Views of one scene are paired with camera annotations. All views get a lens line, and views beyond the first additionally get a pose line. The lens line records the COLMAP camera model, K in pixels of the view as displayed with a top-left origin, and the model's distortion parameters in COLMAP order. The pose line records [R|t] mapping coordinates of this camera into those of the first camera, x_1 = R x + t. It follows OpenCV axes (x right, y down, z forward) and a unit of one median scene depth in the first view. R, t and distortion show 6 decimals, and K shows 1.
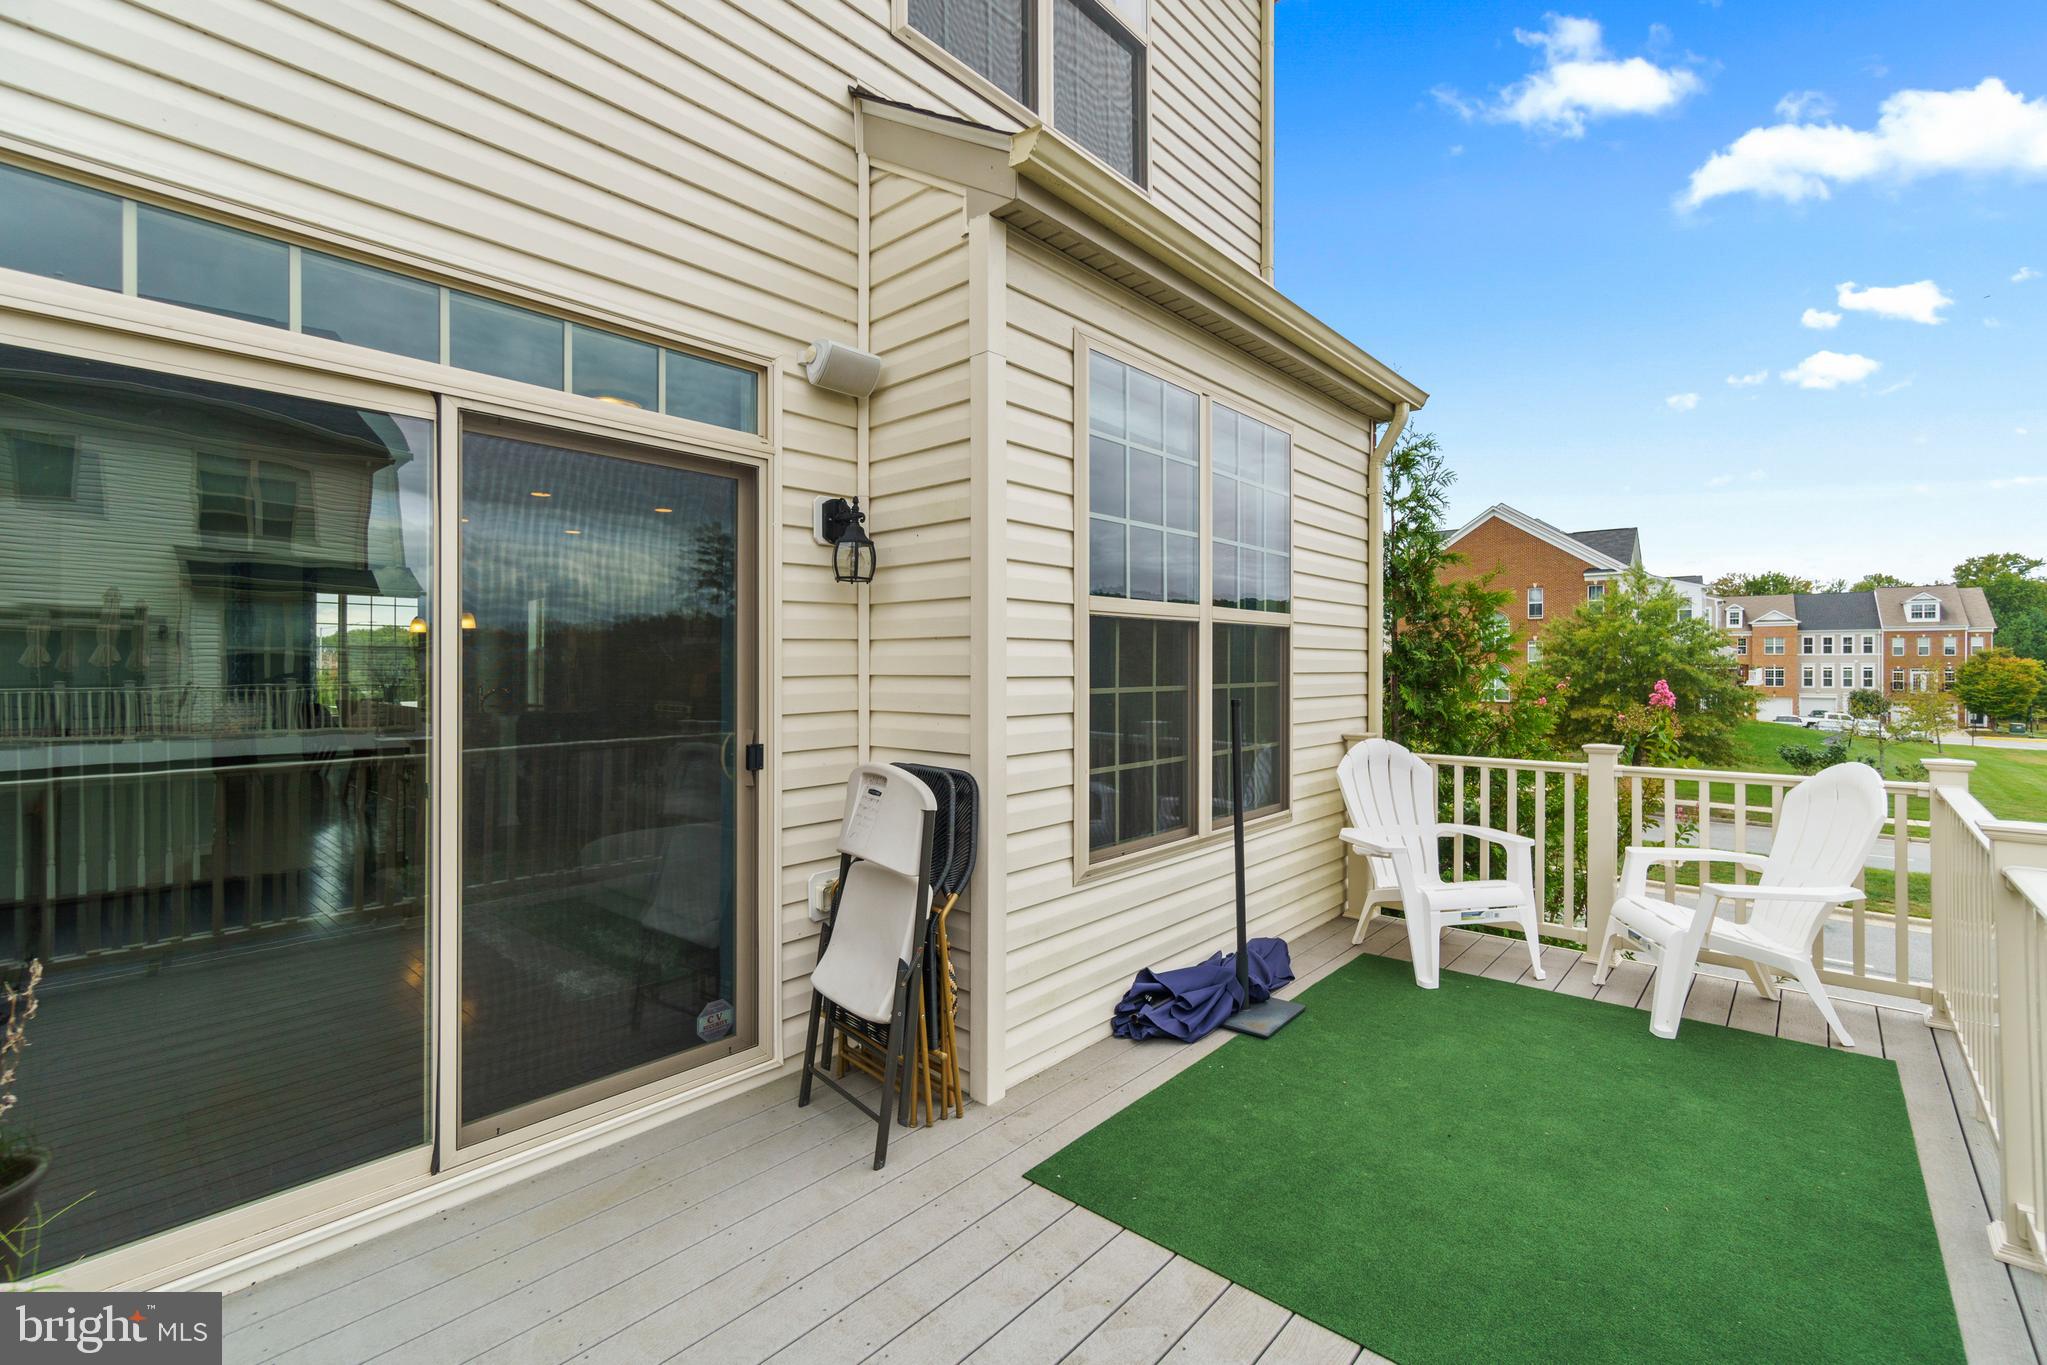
lens RADIAL K [[913.3, 0, 1029.8], [0, 913.3, 677.1], [0, 0, 1]] dist [0.001083, -0.001980]
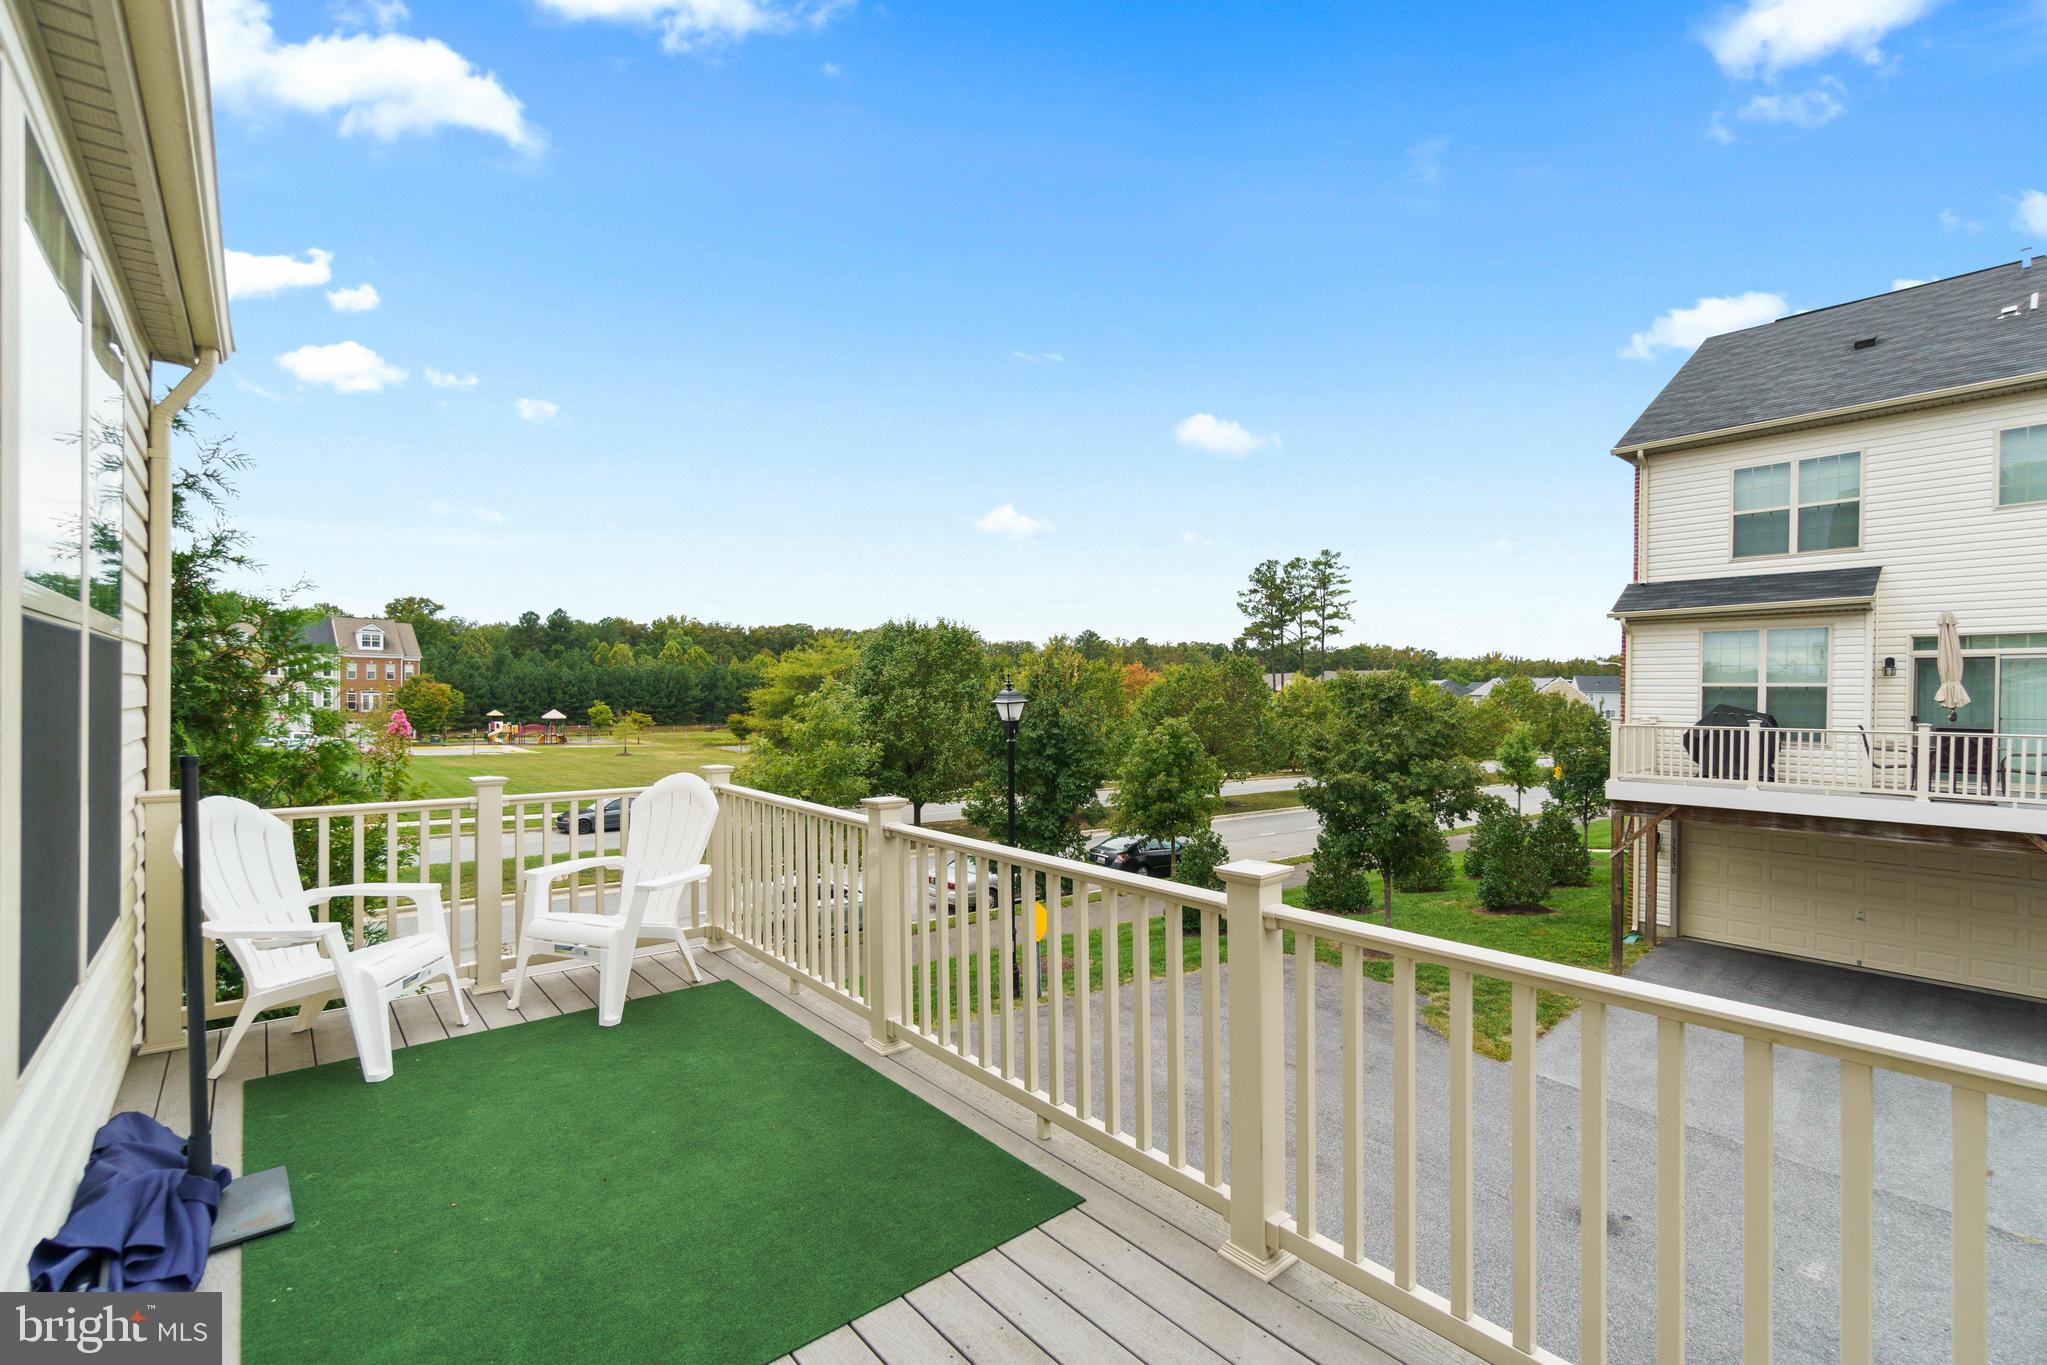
lens RADIAL K [[913.3, 0, 1014.0], [0, 913.3, 710.7], [0, 0, 1]] dist [0.001083, -0.001980]
pose [[0.119702, -0.014046, 0.992710, -0.261154], [-0.003447, 0.999888, 0.014563, -0.014284], [-0.992804, -0.005165, 0.119640, 0.244426]]
